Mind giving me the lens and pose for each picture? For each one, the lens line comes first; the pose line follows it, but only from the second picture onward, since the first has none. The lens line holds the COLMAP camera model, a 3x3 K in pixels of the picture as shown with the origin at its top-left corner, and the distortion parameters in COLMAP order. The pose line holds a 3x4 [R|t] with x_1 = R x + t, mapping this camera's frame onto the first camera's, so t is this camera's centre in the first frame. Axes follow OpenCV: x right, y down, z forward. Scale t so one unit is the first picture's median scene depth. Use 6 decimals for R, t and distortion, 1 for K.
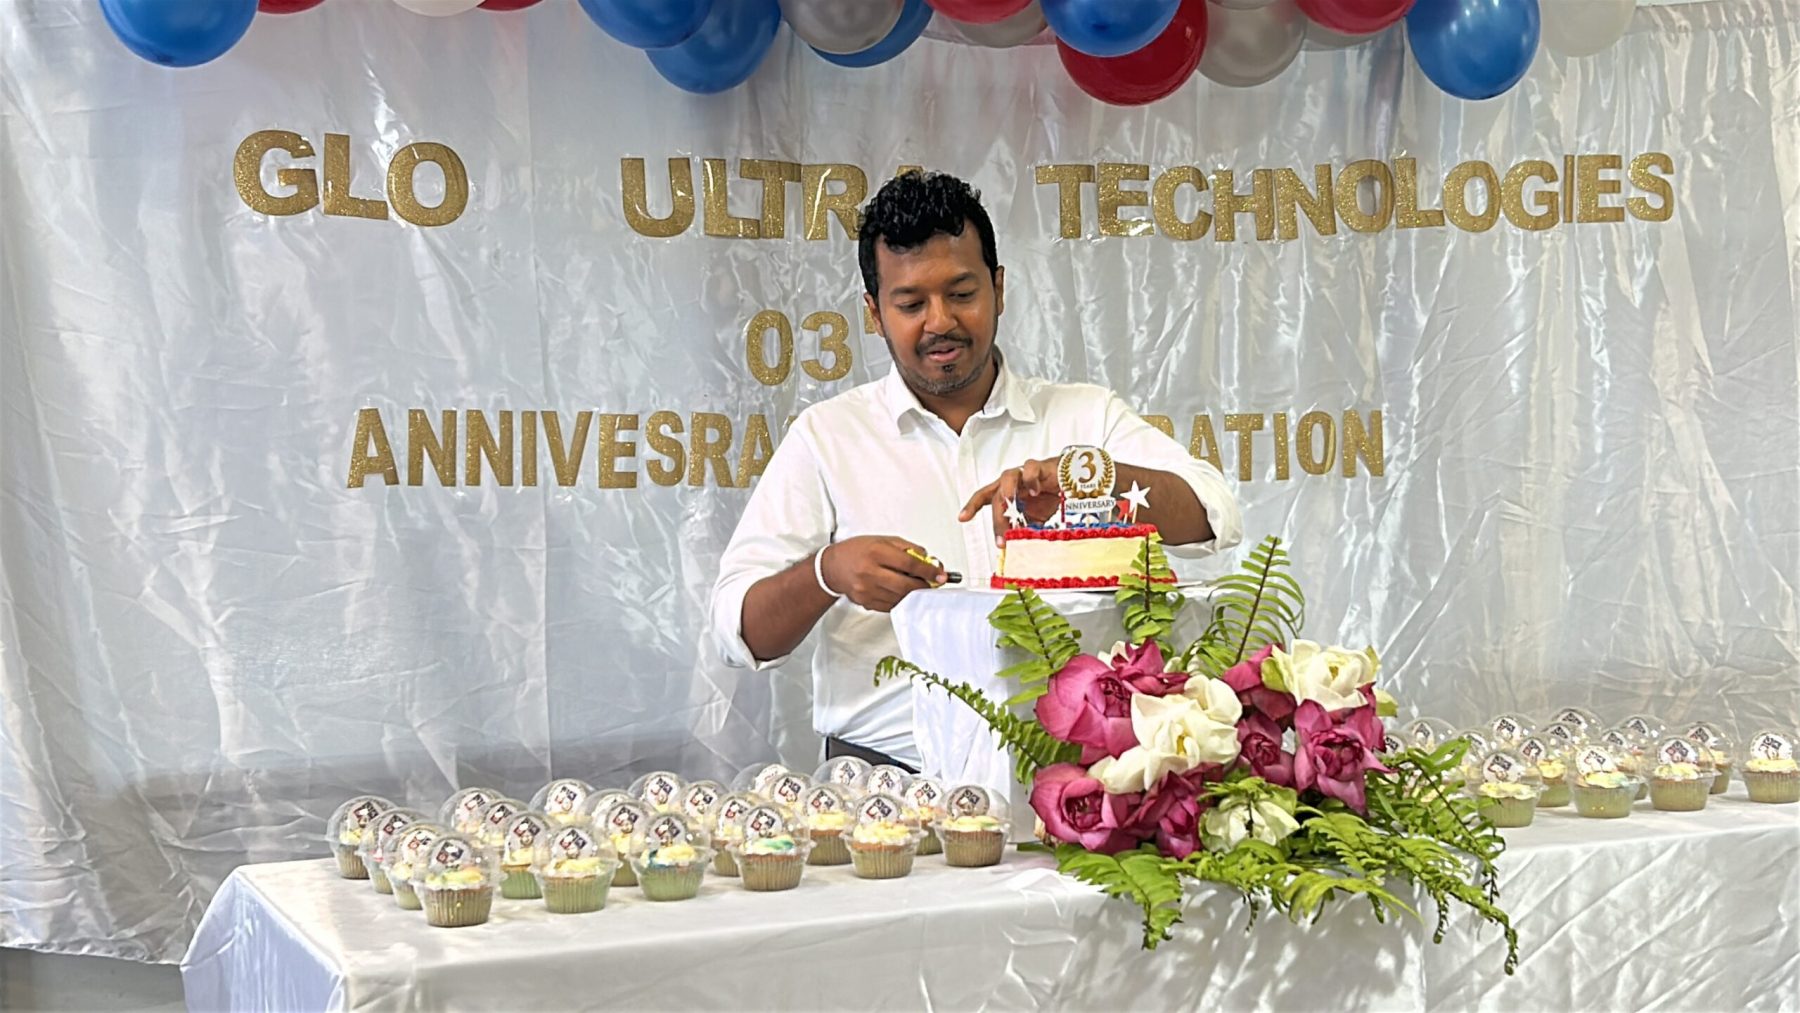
lens RADIAL K [[2510.1, 0, 931.3], [0, 2510.1, 566.9], [0, 0, 1]] dist [0.050262, 0.000000]
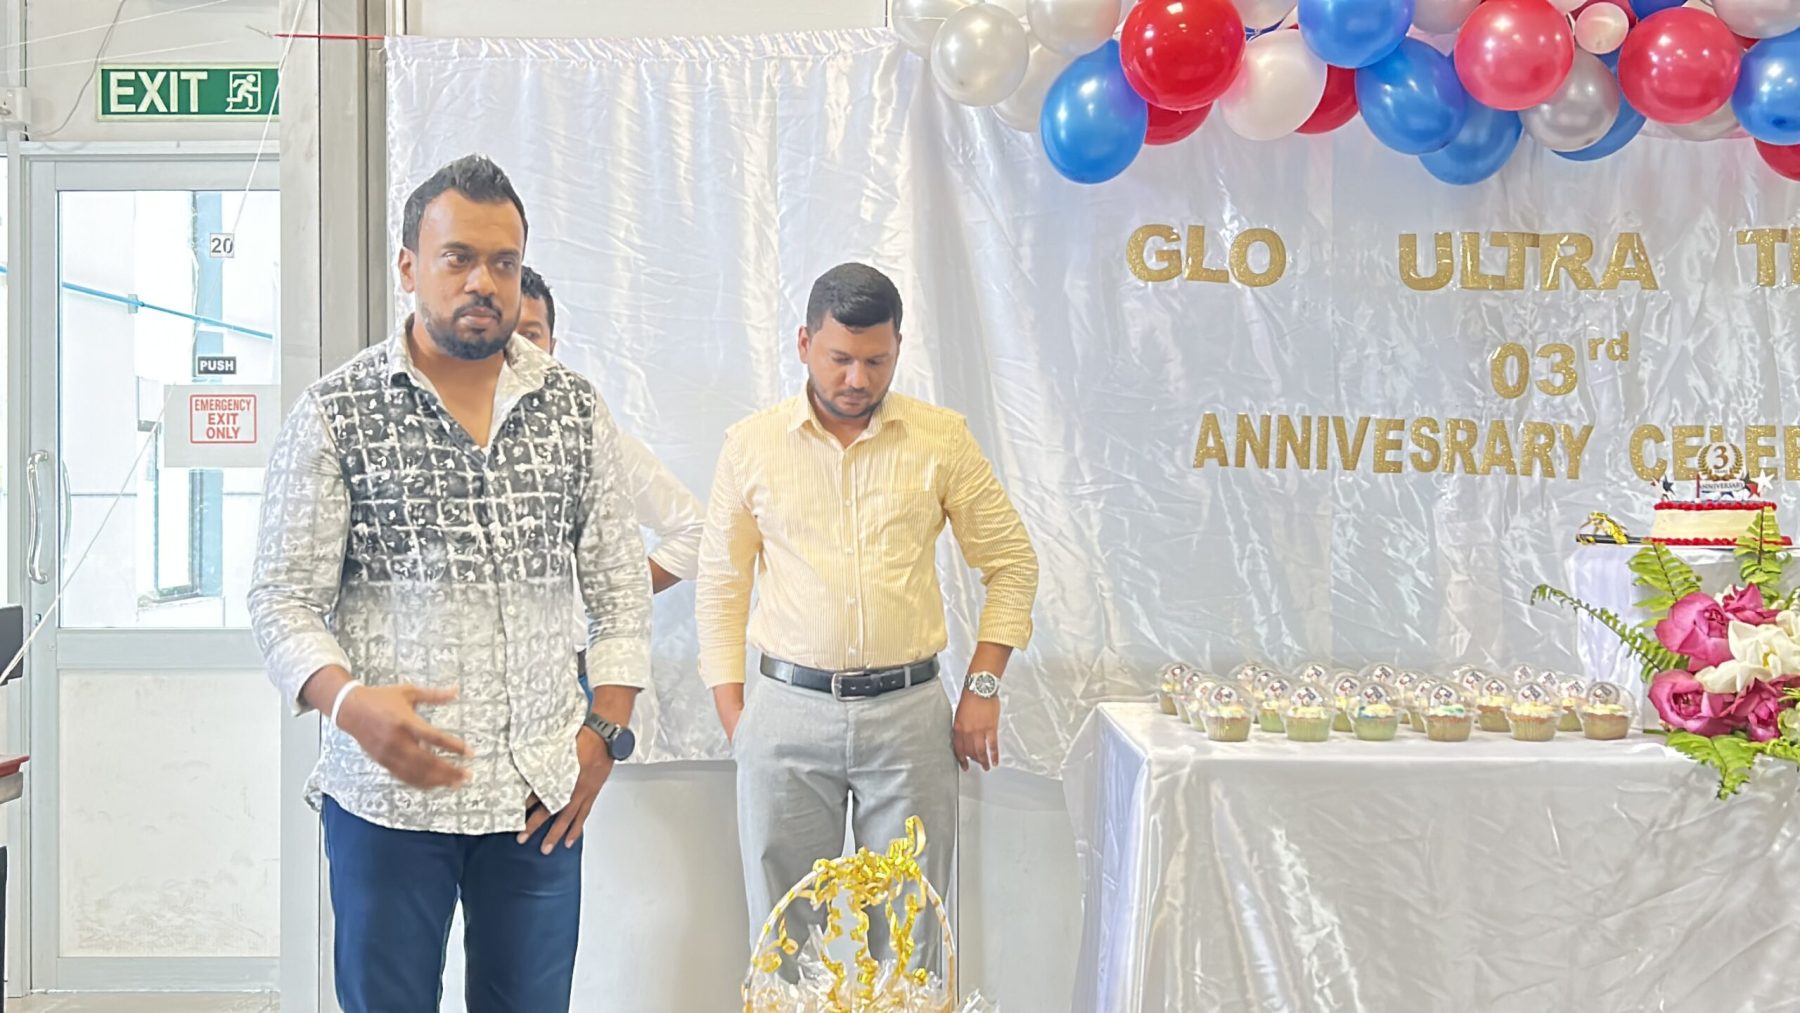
lens RADIAL K [[1970.6, 0, 890.8], [0, 1970.6, 505.4], [0, 0, 1]] dist [0.041678, 0.000000]
pose [[0.920138, 0.028003, -0.390592, 0.052197], [-0.036619, 0.999222, -0.014627, 0.013338], [0.389879, 0.027762, 0.920448, -0.112758]]
